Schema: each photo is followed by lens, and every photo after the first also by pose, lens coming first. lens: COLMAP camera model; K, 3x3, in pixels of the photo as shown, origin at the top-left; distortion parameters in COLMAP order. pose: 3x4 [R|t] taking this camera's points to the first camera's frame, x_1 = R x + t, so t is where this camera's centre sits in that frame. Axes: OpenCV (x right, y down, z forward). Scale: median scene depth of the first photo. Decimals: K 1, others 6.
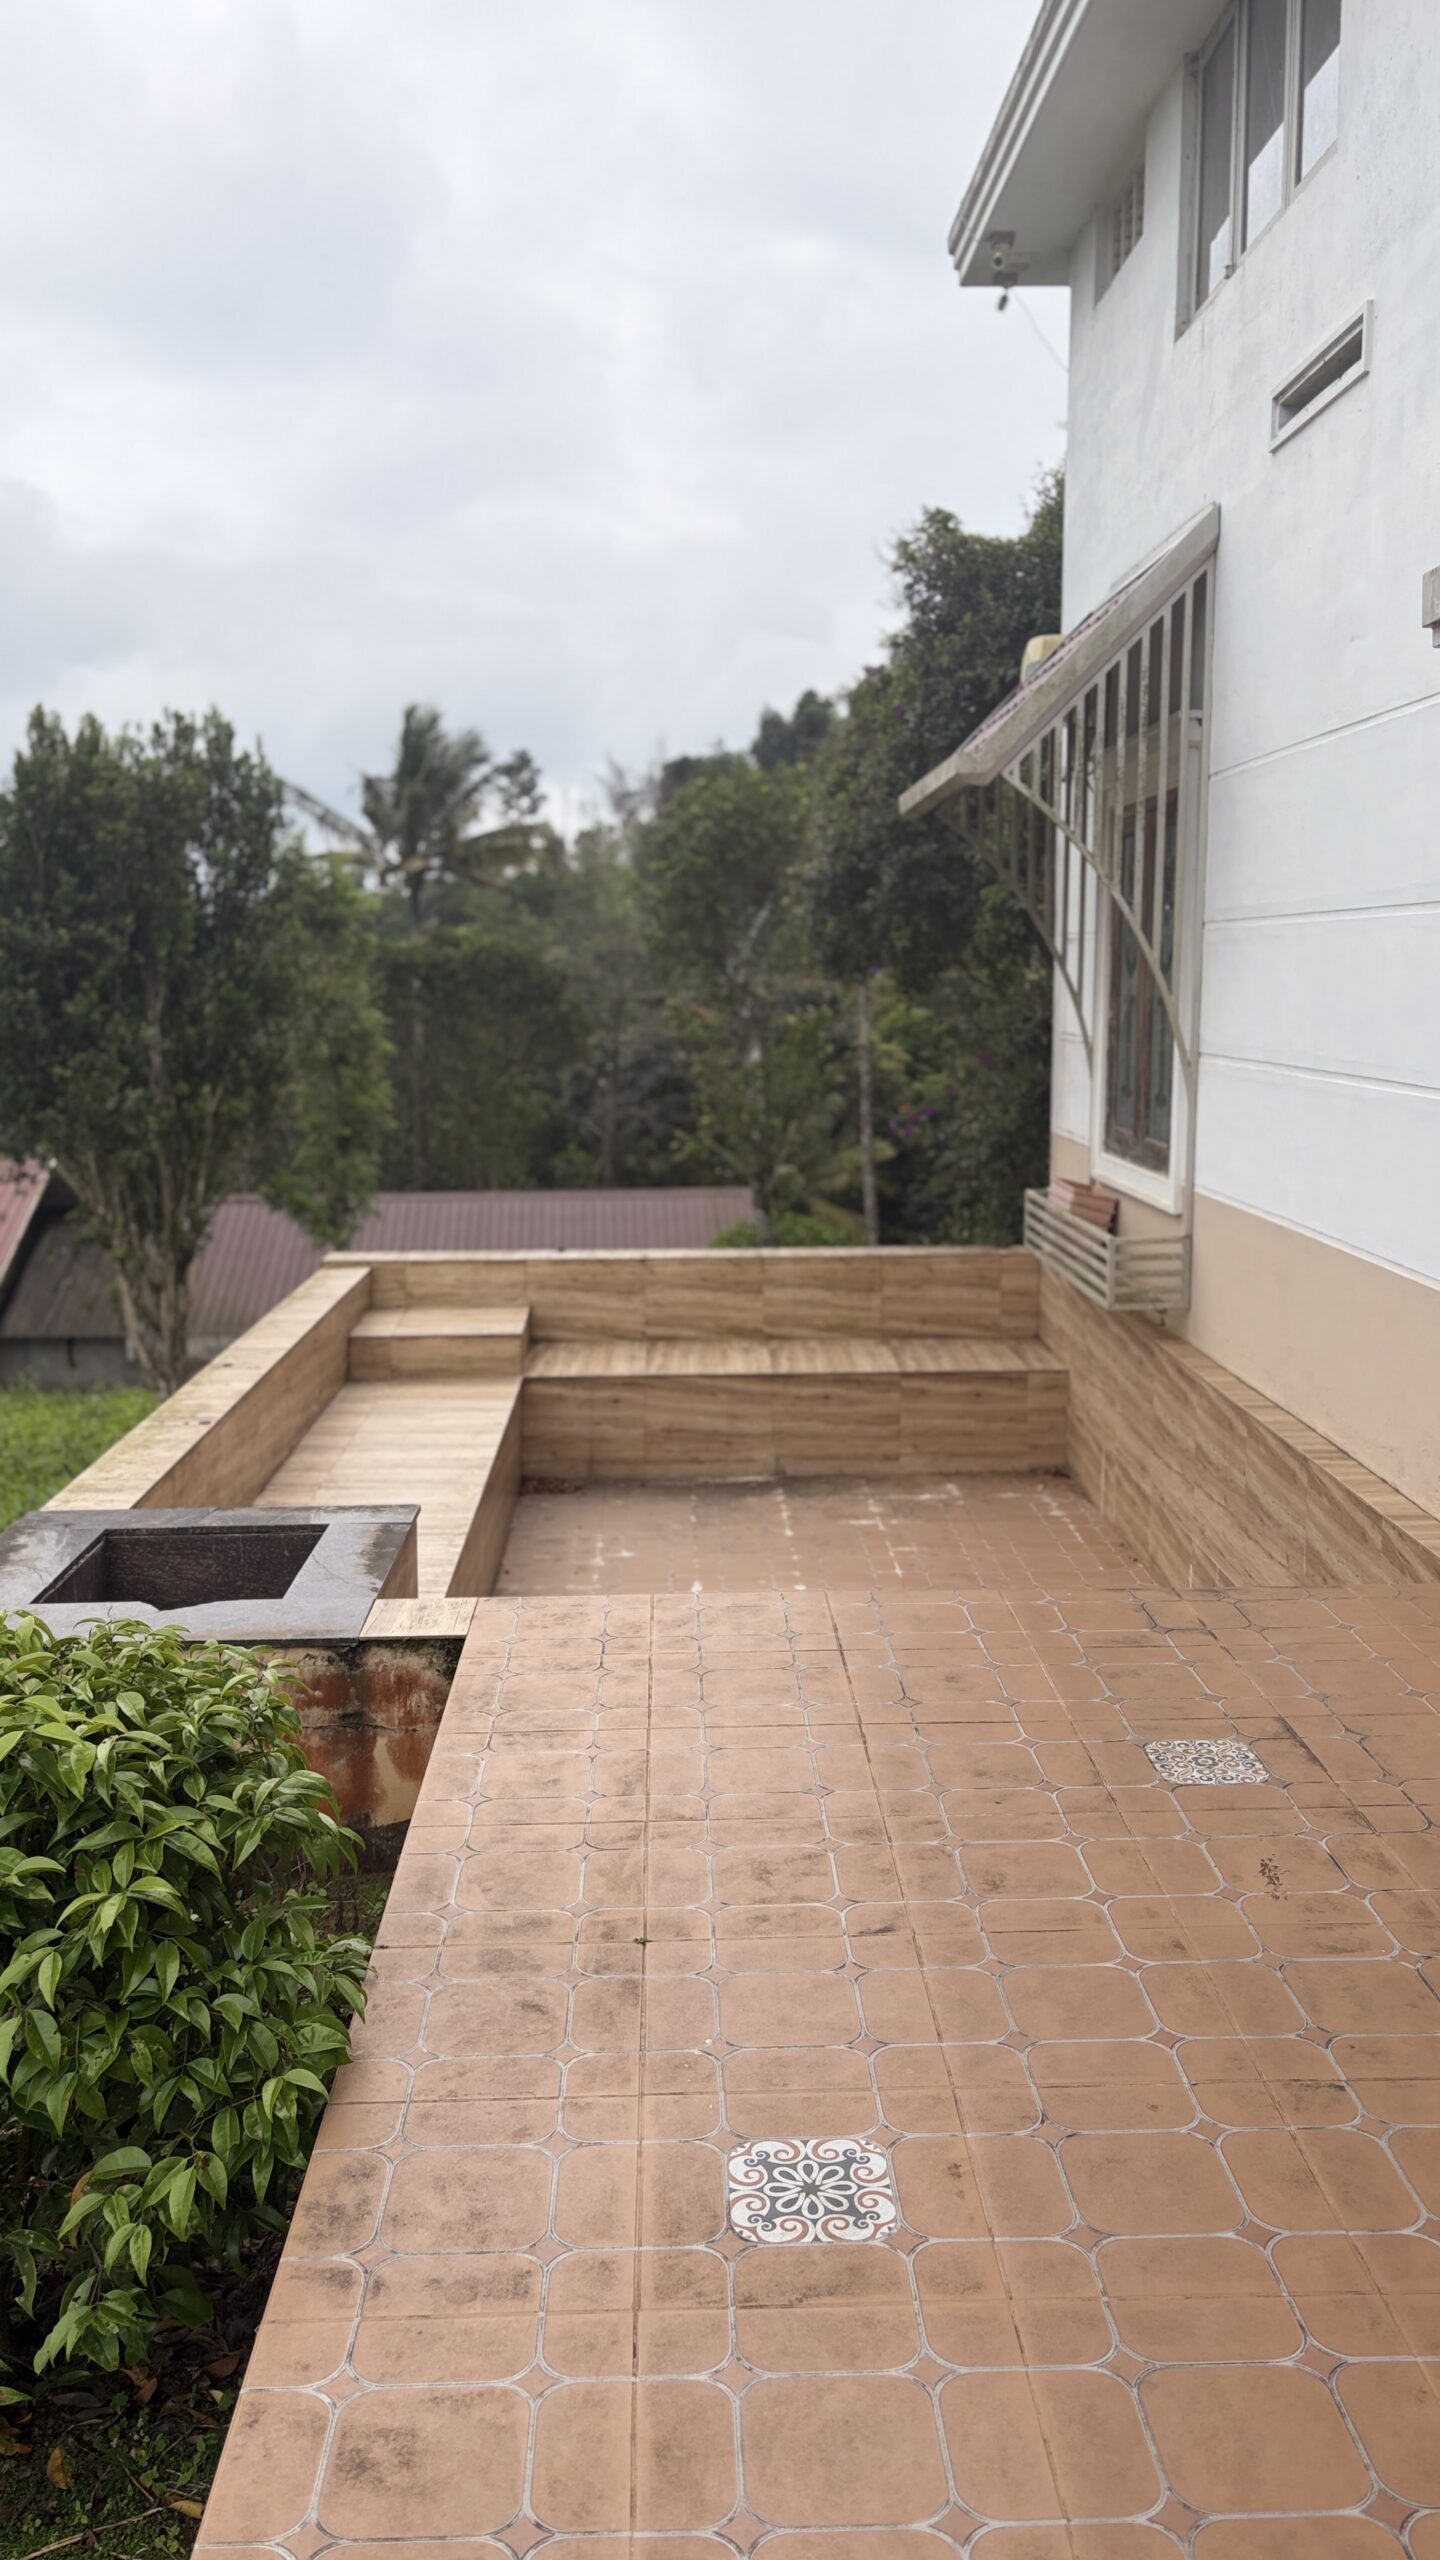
lens RADIAL K [[1950.3, 0, 720.0], [0, 1950.3, 1280.0], [0, 0, 1]] dist [0.111124, -0.135705]
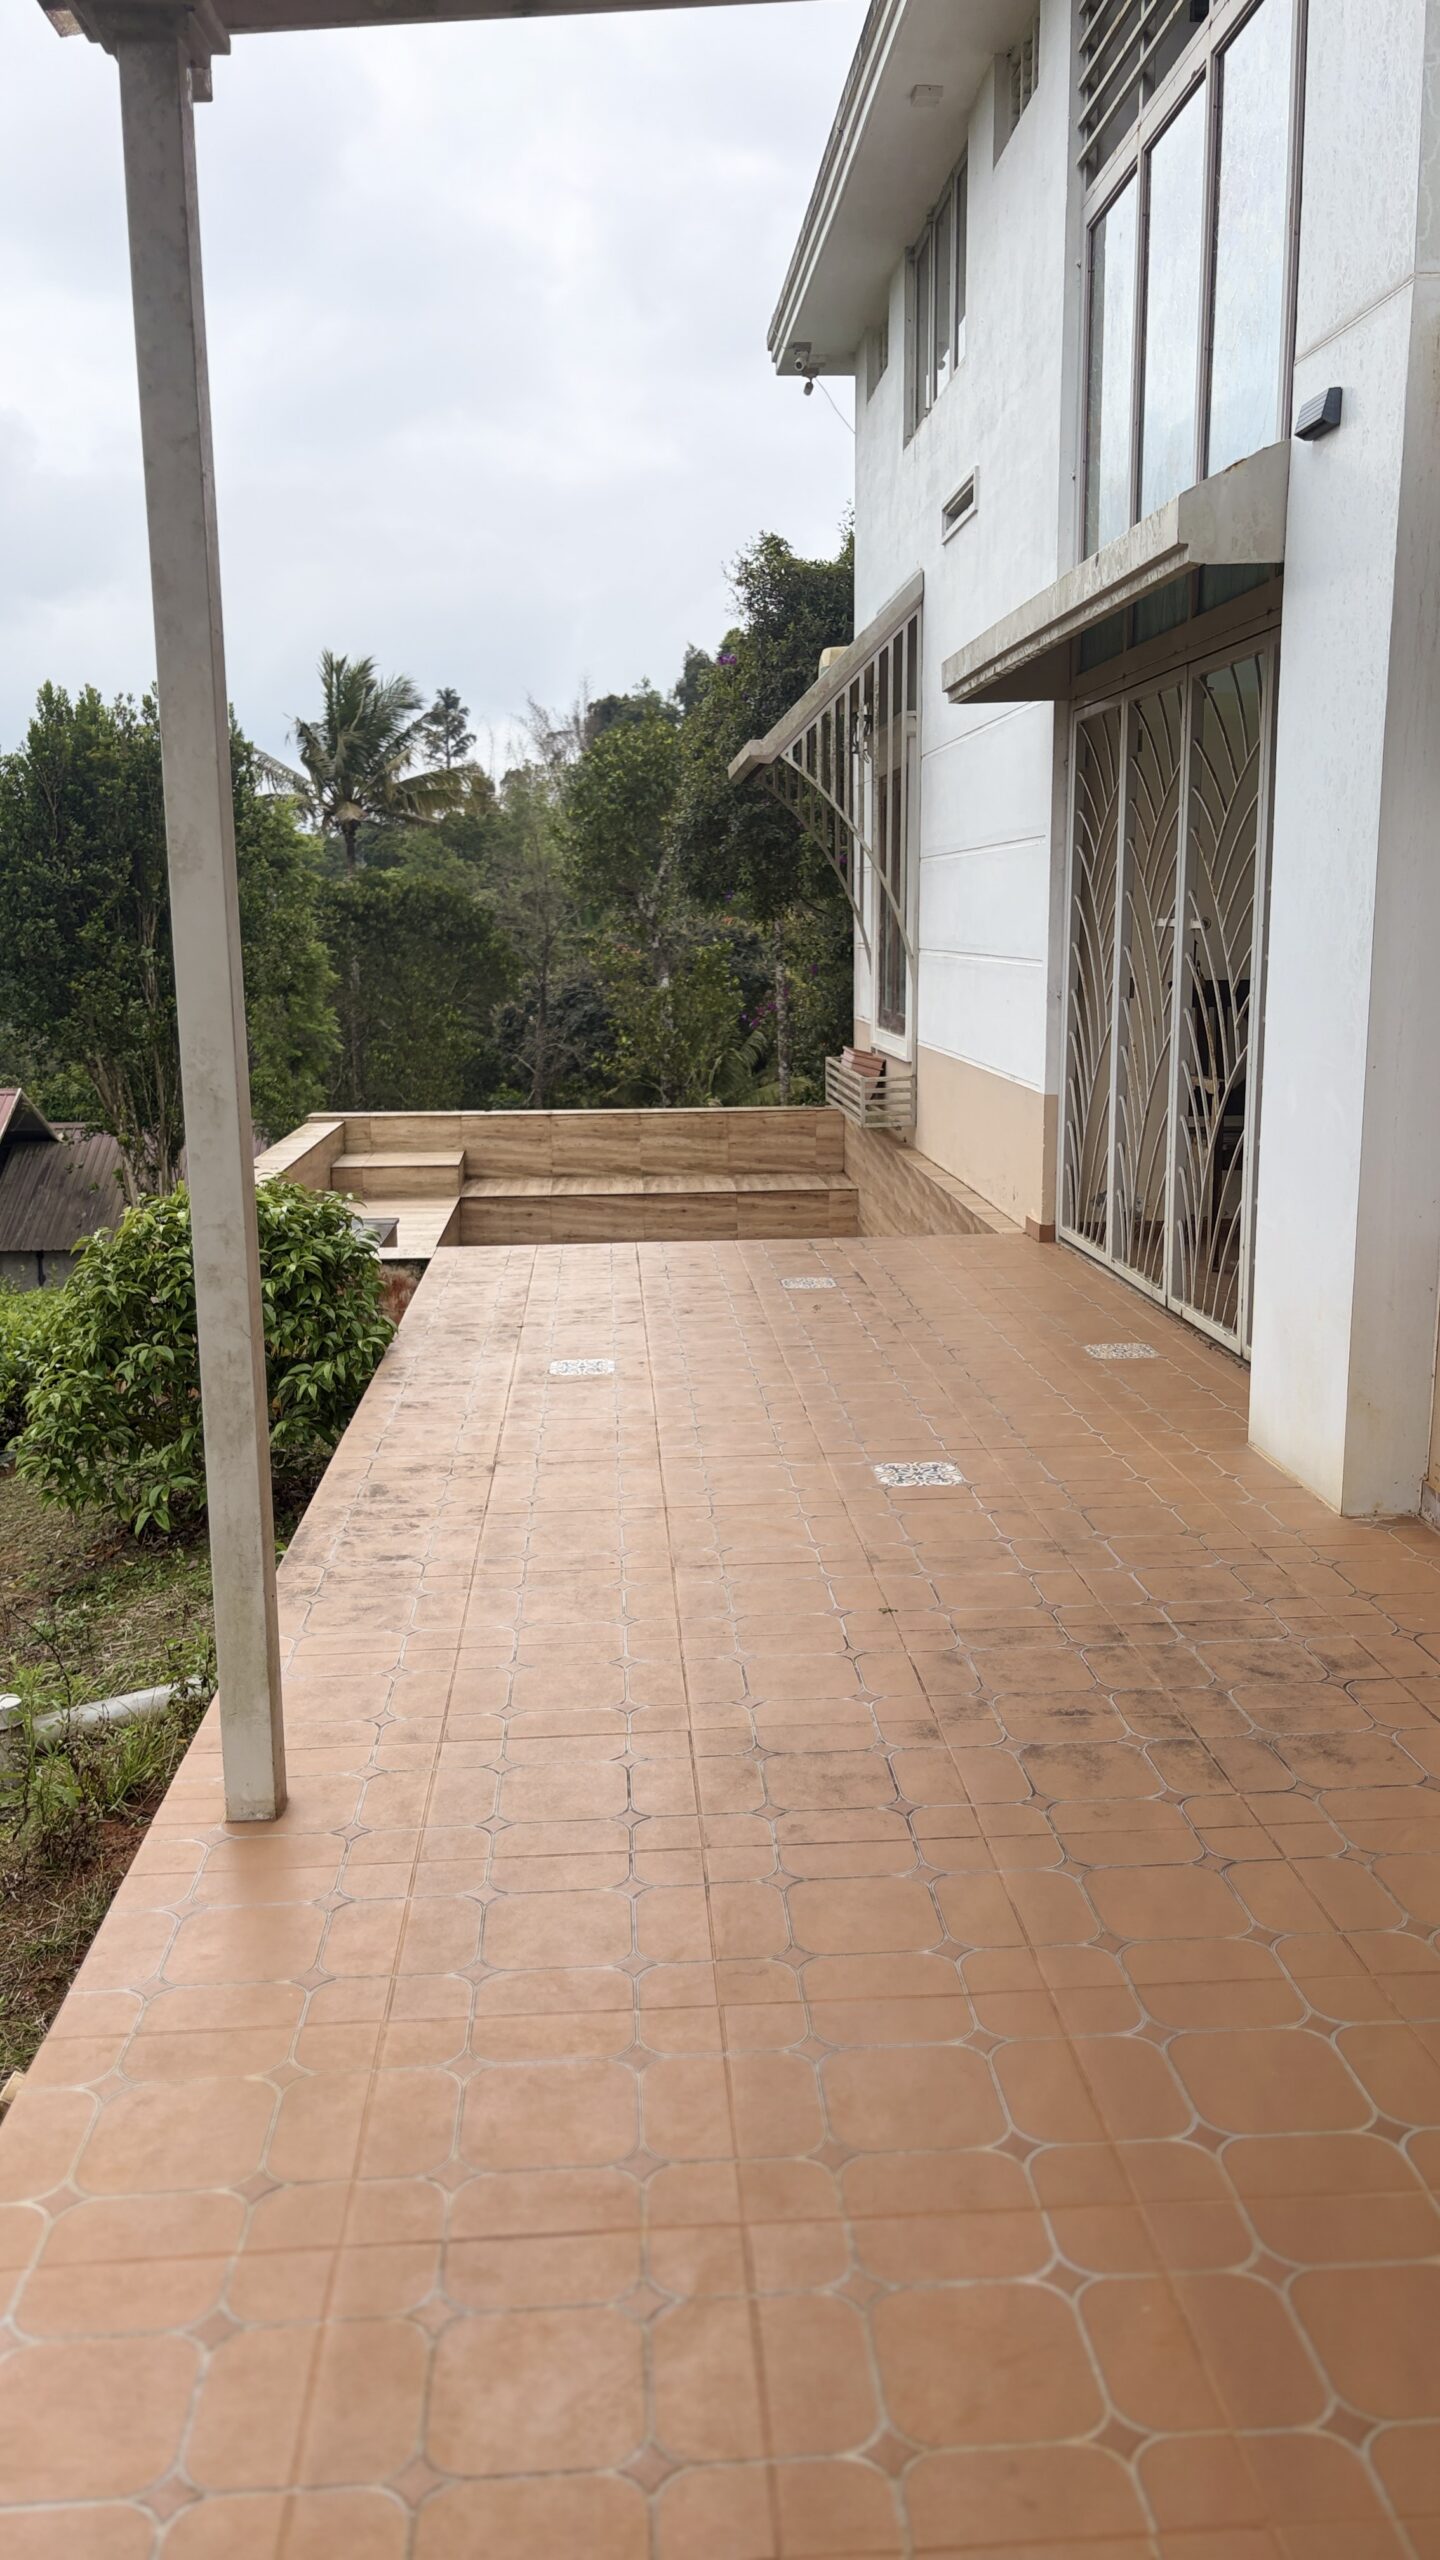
lens RADIAL K [[2013.8, 0, 752.1], [0, 2013.8, 1339.4], [0, 0, 1]] dist [0.115698, -0.272568]
pose [[0.999009, -0.014150, 0.042203, 0.035391], [0.012053, 0.998699, 0.049554, 0.068685], [-0.042849, -0.048996, 0.997879, -0.356558]]
